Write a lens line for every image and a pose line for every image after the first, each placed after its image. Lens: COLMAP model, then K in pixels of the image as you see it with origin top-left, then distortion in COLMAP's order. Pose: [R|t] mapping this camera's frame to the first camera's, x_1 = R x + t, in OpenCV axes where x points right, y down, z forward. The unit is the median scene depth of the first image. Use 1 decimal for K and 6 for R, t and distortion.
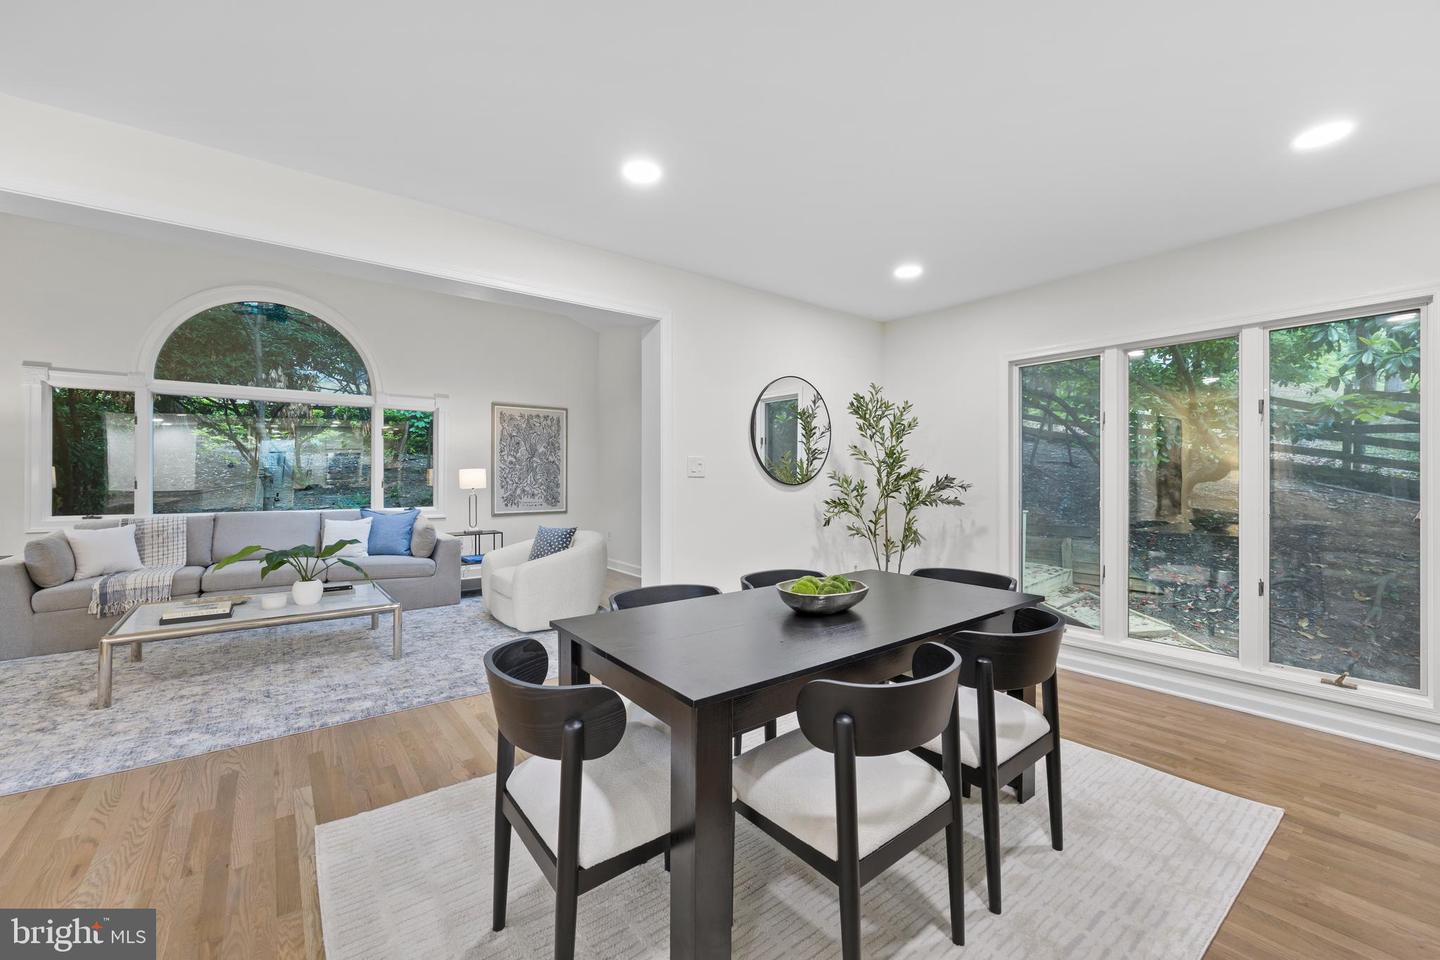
lens RADIAL K [[579.2, 0, 721.2], [0, 579.2, 479.3], [0, 0, 1]] dist [-0.005230, 0.000548]
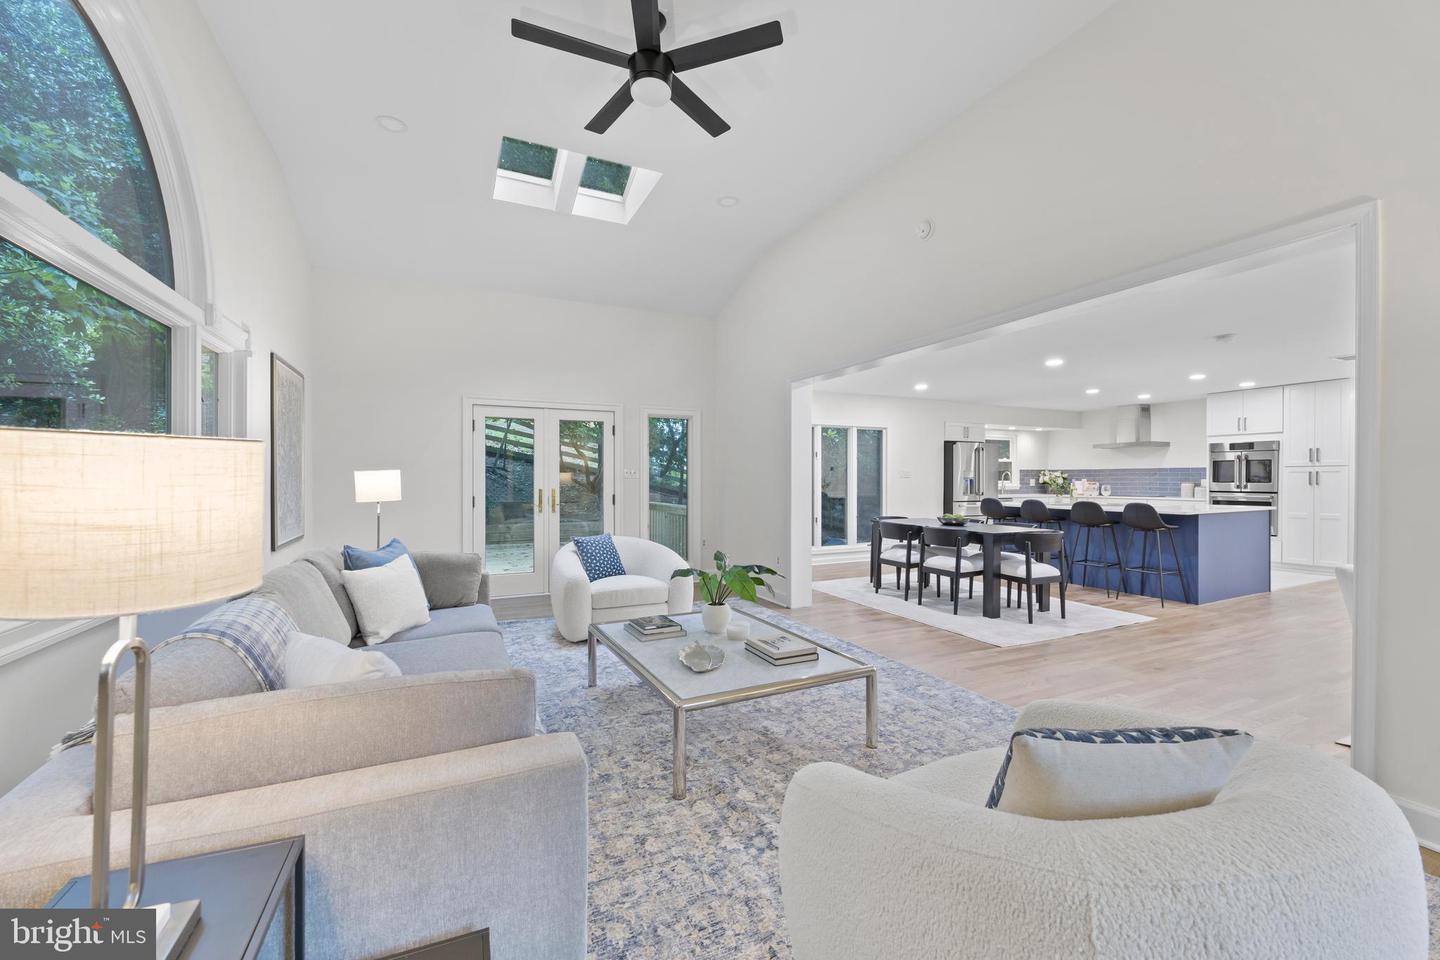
lens RADIAL K [[579.2, 0, 718.1], [0, 579.2, 477.3], [0, 0, 1]] dist [-0.005230, 0.000548]
pose [[0.222438, -0.010806, 0.974887, -1.882445], [-0.000952, 0.999936, 0.011301, -0.033651], [-0.974946, -0.003442, 0.222414, 0.965609]]
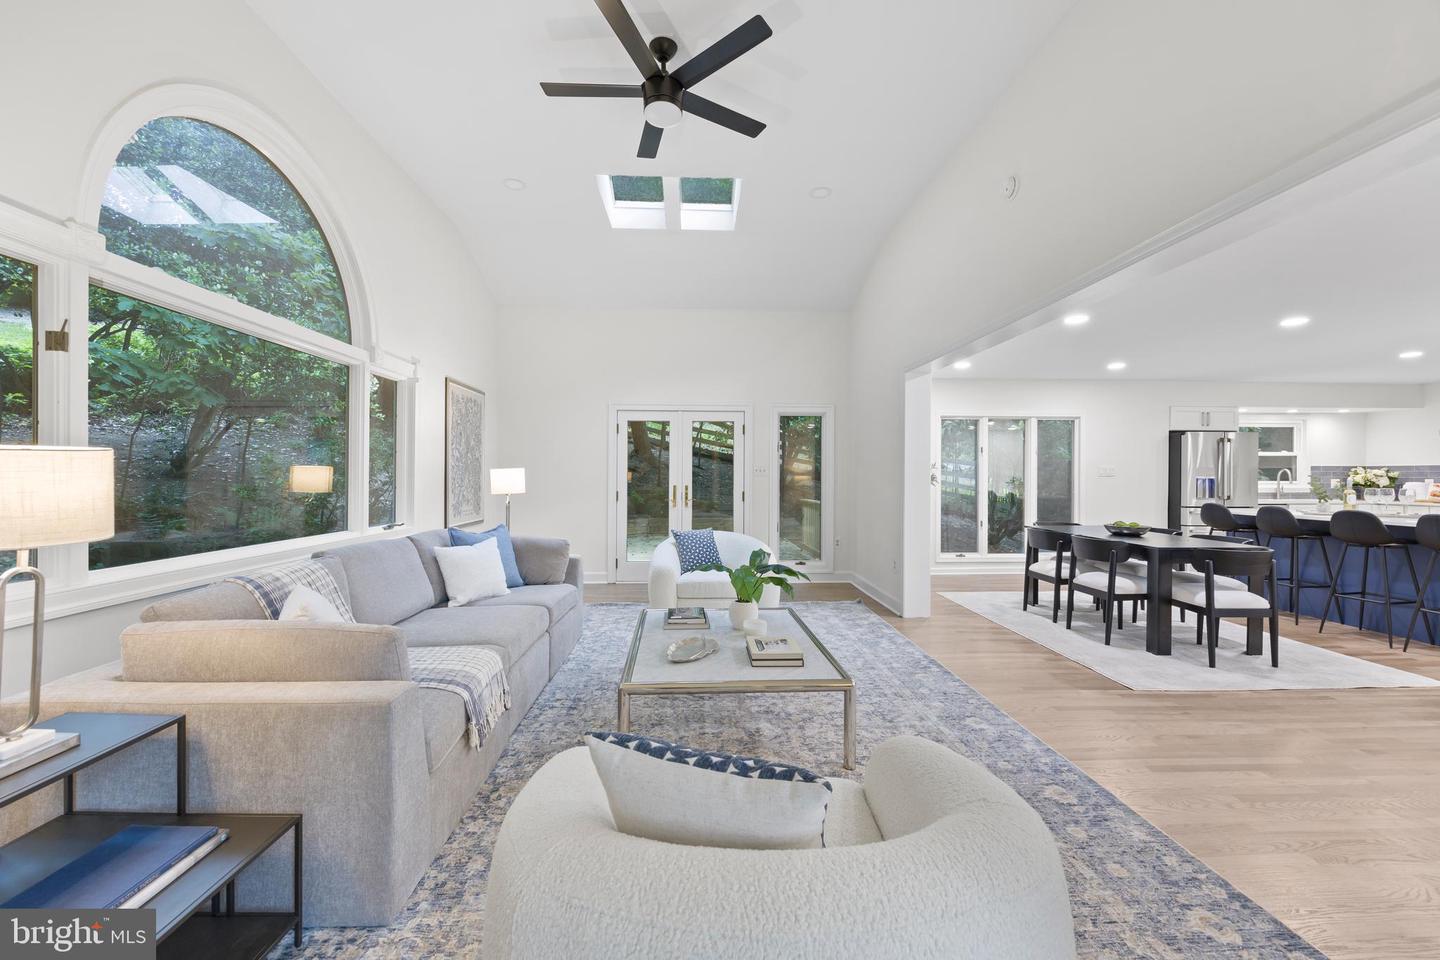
lens RADIAL K [[579.2, 0, 711.4], [0, 579.2, 470.6], [0, 0, 1]] dist [-0.005230, 0.000548]
pose [[0.587802, -0.003148, 0.808998, -1.749788], [0.000322, 0.999993, 0.003657, -0.033535], [-0.809004, -0.001889, 0.587799, 0.626885]]
